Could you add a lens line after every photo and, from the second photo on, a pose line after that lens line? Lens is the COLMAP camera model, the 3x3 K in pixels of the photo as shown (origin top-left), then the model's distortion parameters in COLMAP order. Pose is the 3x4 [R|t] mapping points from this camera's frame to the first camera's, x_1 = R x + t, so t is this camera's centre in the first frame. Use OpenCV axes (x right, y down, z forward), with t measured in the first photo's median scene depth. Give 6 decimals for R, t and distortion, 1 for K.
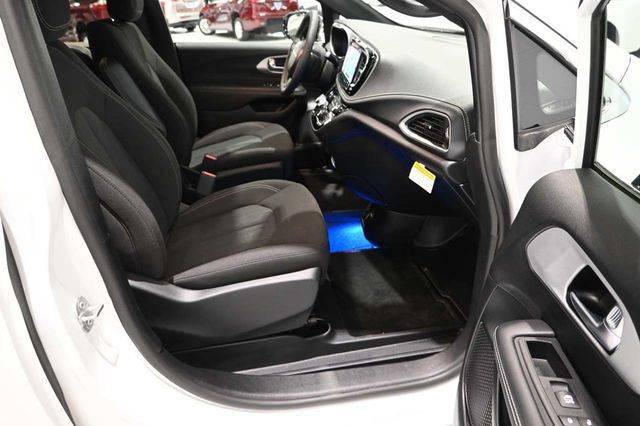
lens RADIAL K [[440.3, 0, 320.0], [0, 440.3, 213.0], [0, 0, 1]] dist [0.000912, 0.002972]
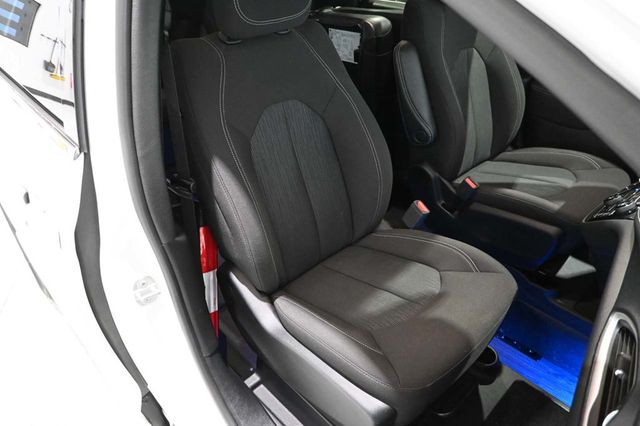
lens RADIAL K [[440.3, 0, 320.0], [0, 440.3, 213.0], [0, 0, 1]] dist [0.000912, 0.002972]
pose [[0.503558, 0.455514, -0.734123, 0.252153], [-0.354656, 0.883810, 0.305122, -0.256456], [0.787813, 0.106715, 0.606600, 0.360857]]
